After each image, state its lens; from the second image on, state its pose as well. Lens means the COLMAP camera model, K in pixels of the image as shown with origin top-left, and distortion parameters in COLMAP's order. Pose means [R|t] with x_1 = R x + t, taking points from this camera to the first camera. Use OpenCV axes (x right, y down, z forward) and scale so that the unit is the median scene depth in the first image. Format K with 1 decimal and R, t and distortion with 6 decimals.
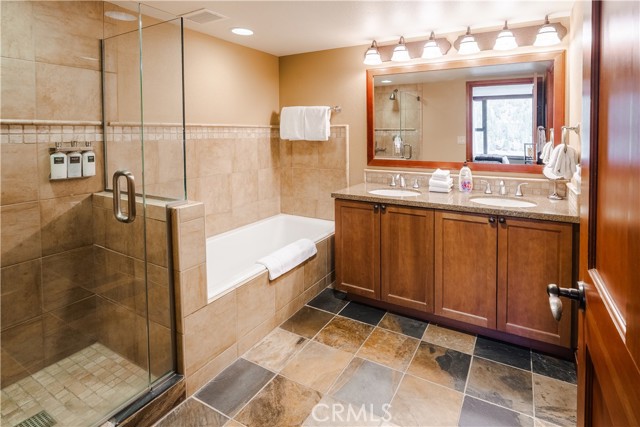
lens RADIAL K [[314.1, 0, 347.2], [0, 314.1, 138.5], [0, 0, 1]] dist [0.001935, 0.000224]
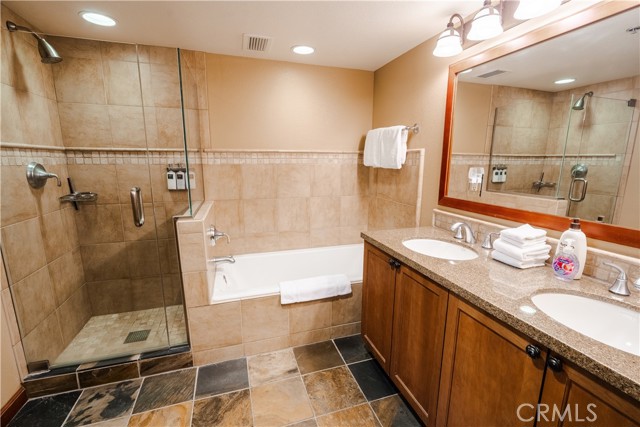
lens RADIAL K [[283.4, 0, 321.1], [0, 283.4, 213.1], [0, 0, 1]] dist [-0.002898, -0.000133]
pose [[0.728651, 0.135525, -0.671342, 0.410481], [-0.021088, 0.984201, 0.175794, -0.007468], [0.684560, -0.113936, 0.719997, 0.429095]]
